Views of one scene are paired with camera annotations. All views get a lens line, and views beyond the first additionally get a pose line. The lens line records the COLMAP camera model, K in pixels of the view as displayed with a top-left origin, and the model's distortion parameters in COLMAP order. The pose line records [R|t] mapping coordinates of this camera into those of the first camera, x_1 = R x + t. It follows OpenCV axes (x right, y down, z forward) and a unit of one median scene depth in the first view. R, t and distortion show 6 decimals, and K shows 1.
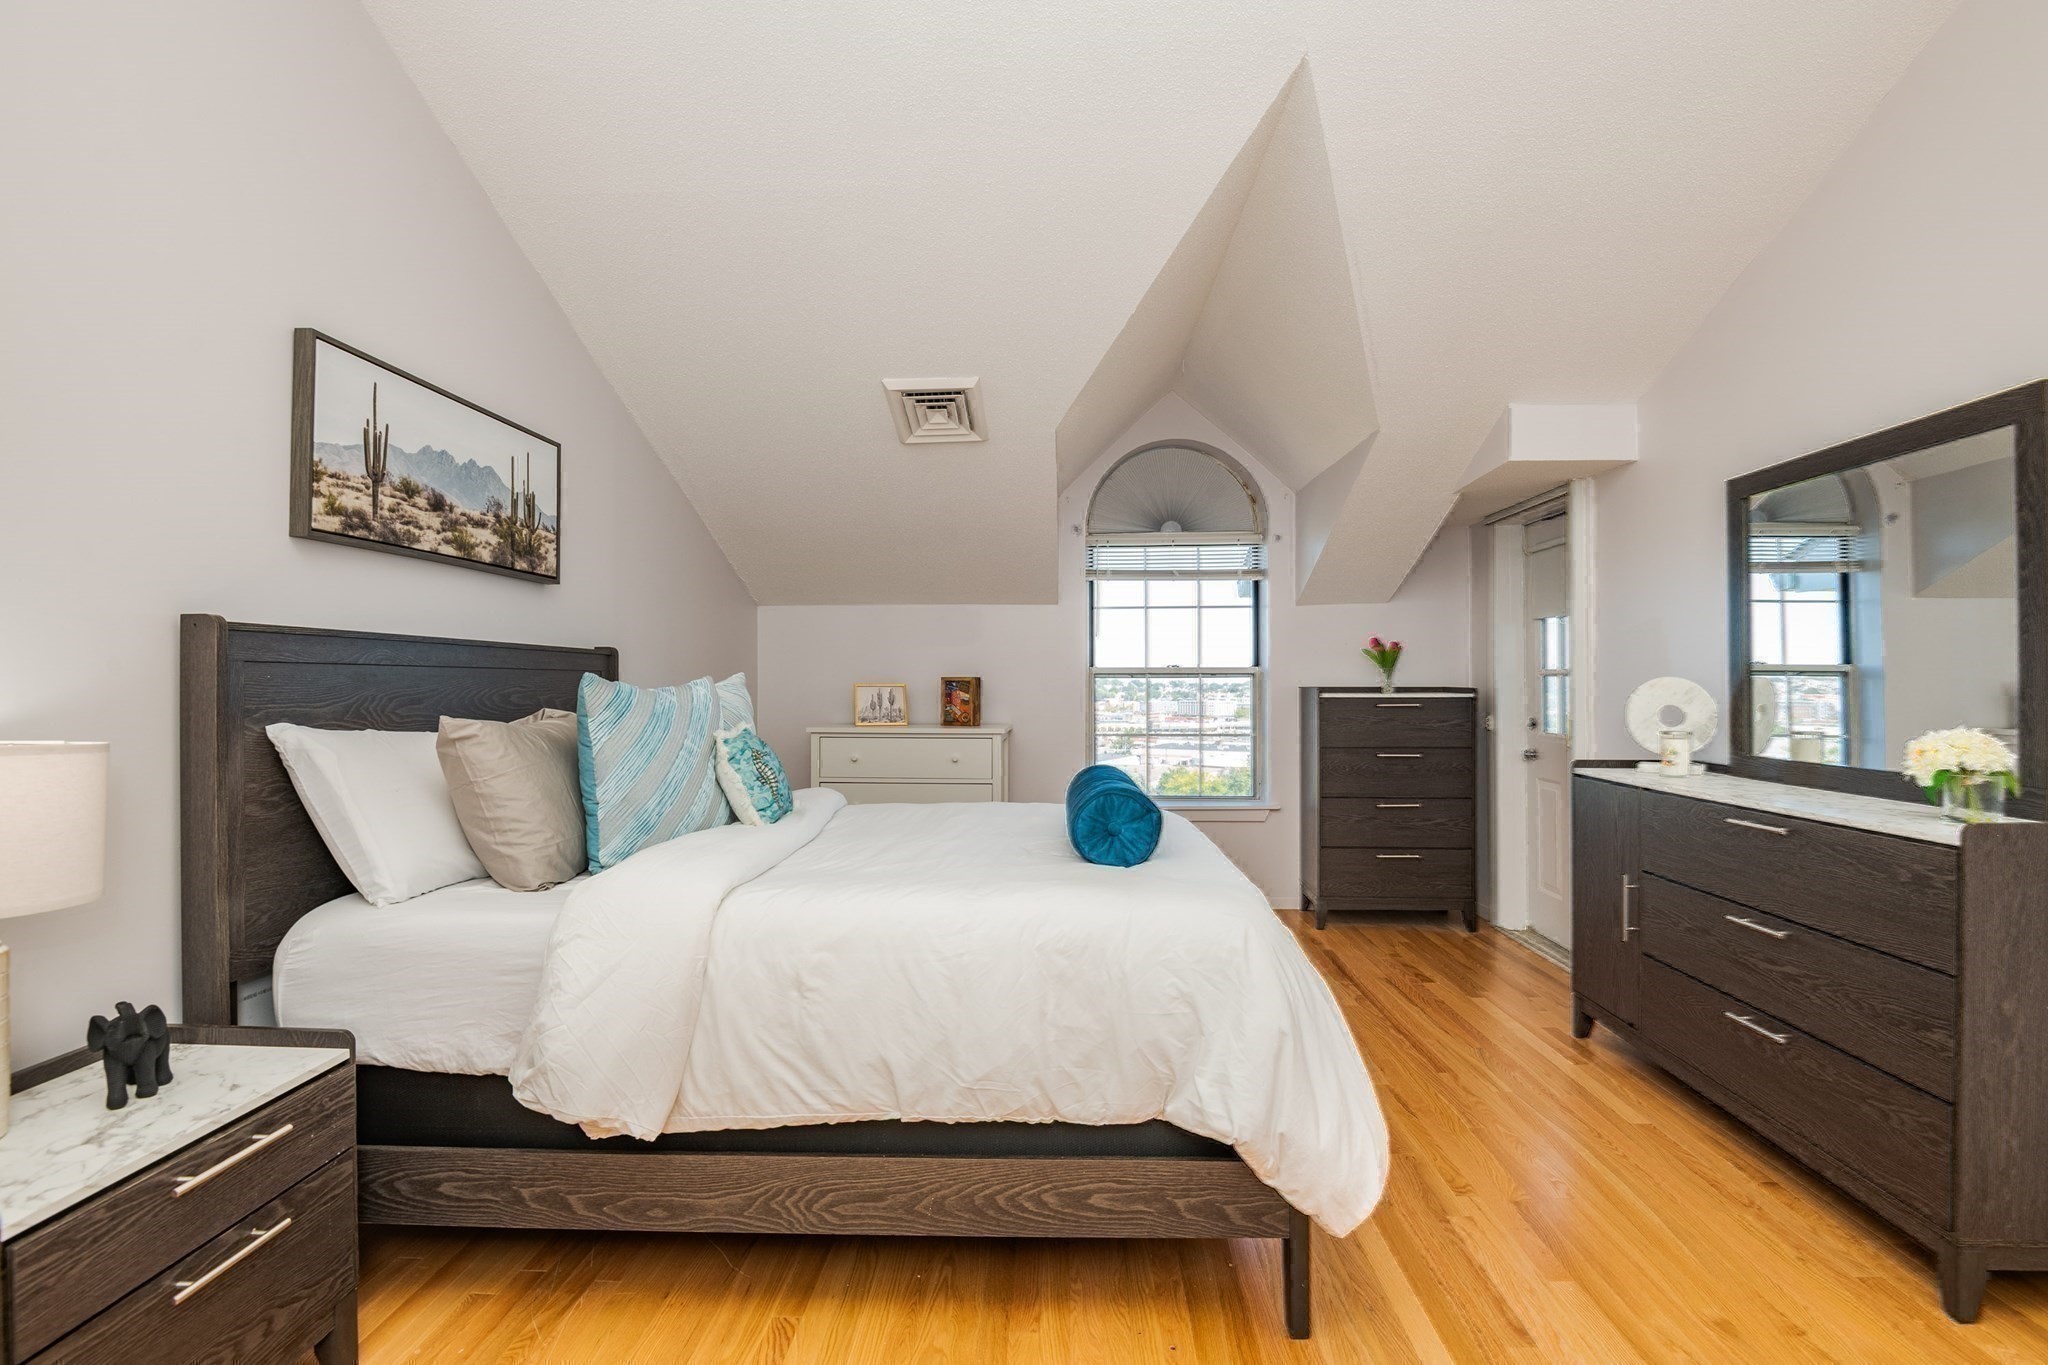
lens RADIAL K [[933.5, 0, 1064.6], [0, 933.5, 679.5], [0, 0, 1]] dist [0.022003, -0.029741]
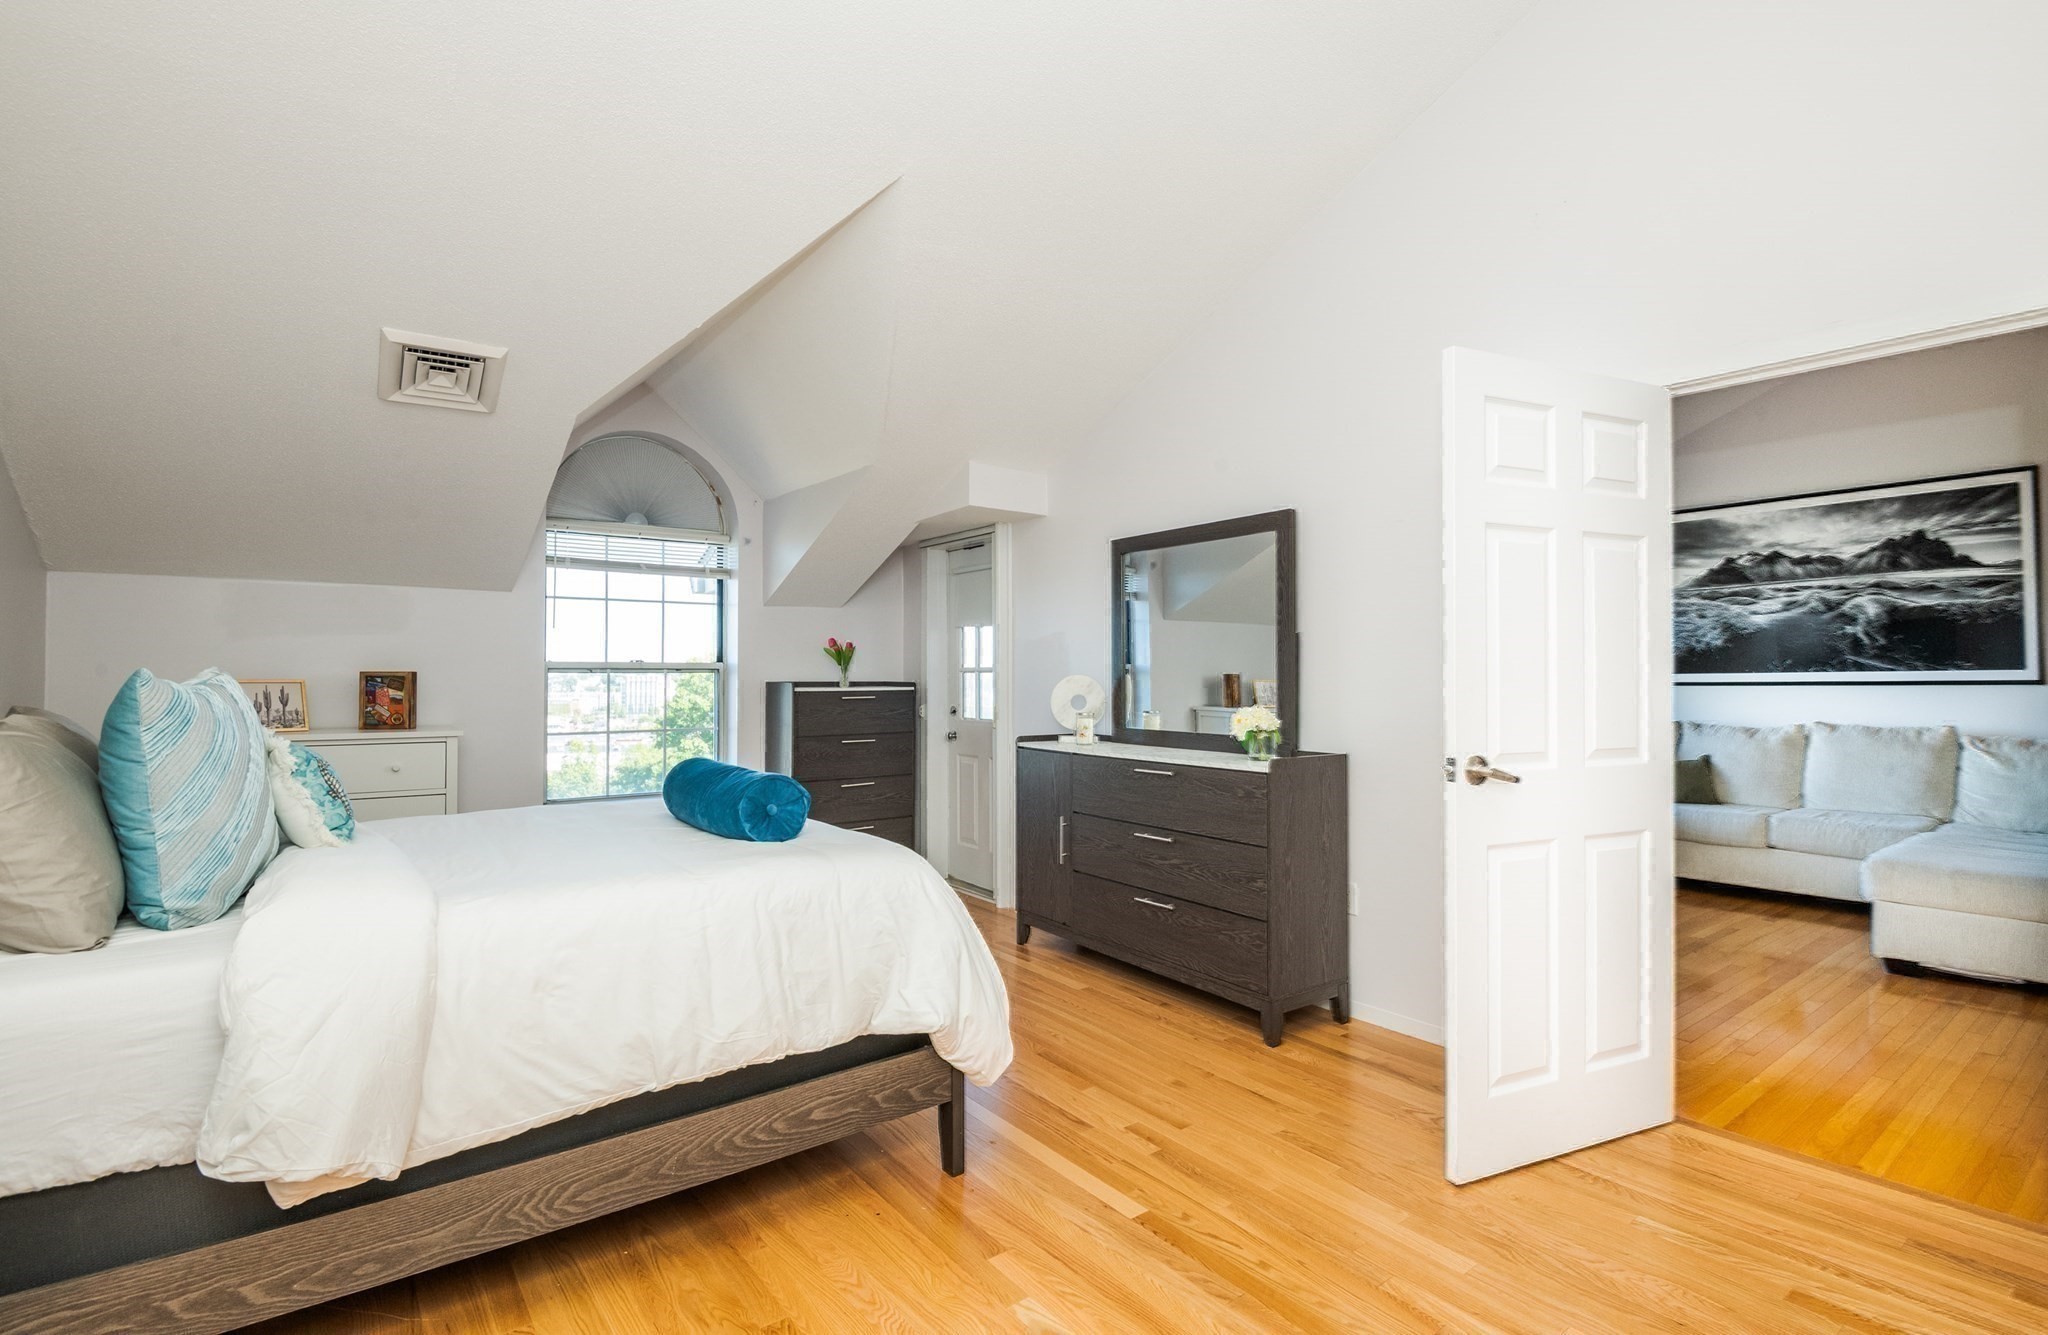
lens RADIAL K [[938.1, 0, 1066.7], [0, 938.1, 663.3], [0, 0, 1]] dist [0.002586, -0.012788]
pose [[0.764866, 0.009908, 0.644113, -0.356145], [-0.003381, 0.999930, -0.011366, -0.004620], [-0.644180, 0.006515, 0.764846, -0.087144]]
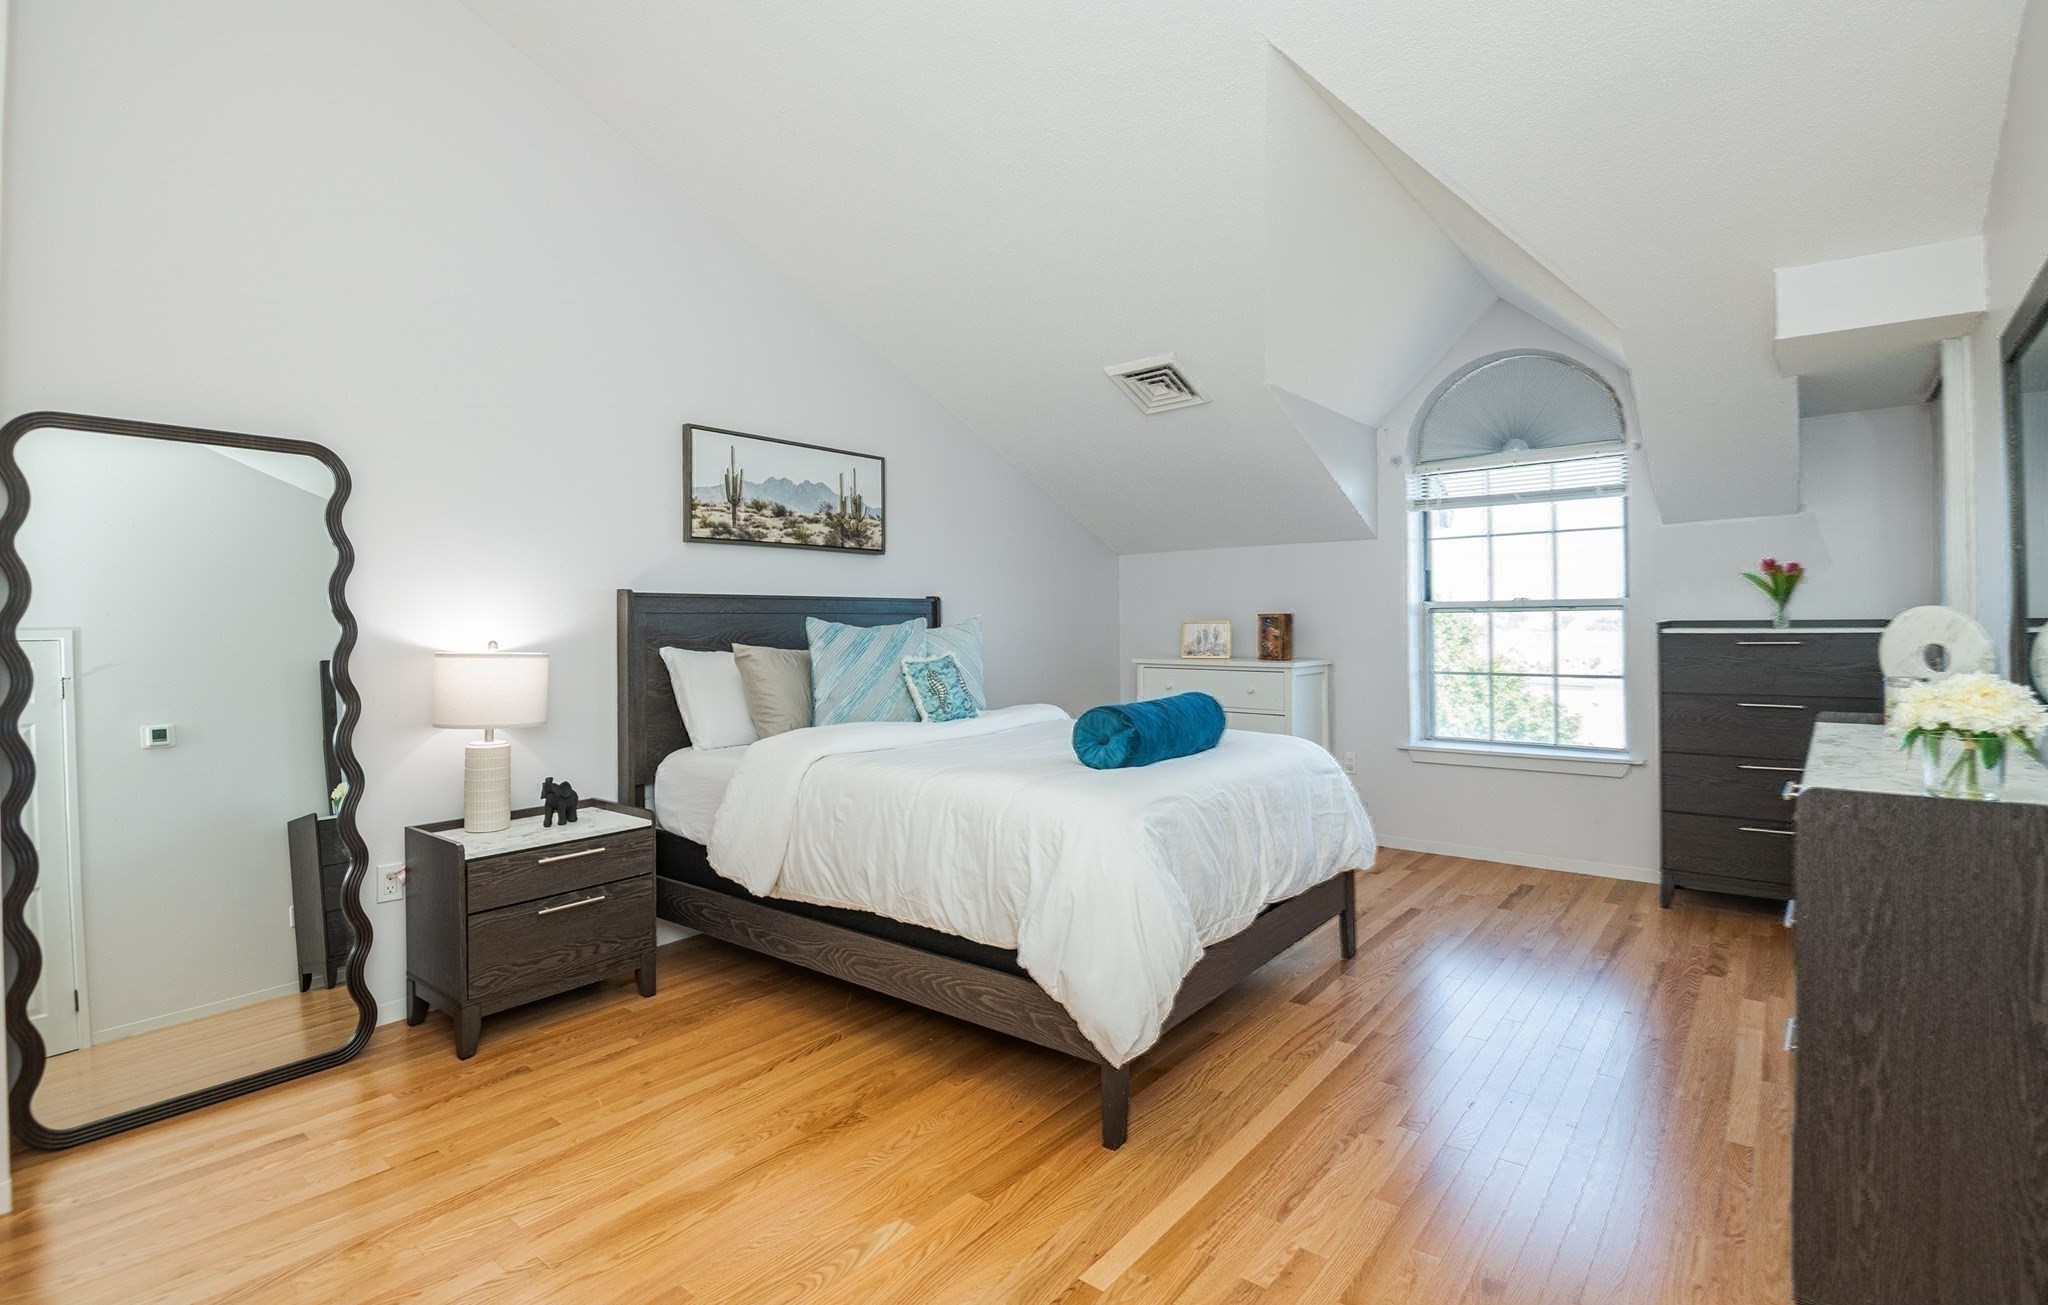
lens RADIAL K [[993.9, 0, 1091.9], [0, 993.9, 617.2], [0, 0, 1]] dist [0.021940, -0.036863]
pose [[0.805760, -0.009700, -0.592163, 0.737375], [0.010985, 0.999939, -0.001432, 0.000652], [0.592140, -0.005351, 0.805817, -0.056339]]
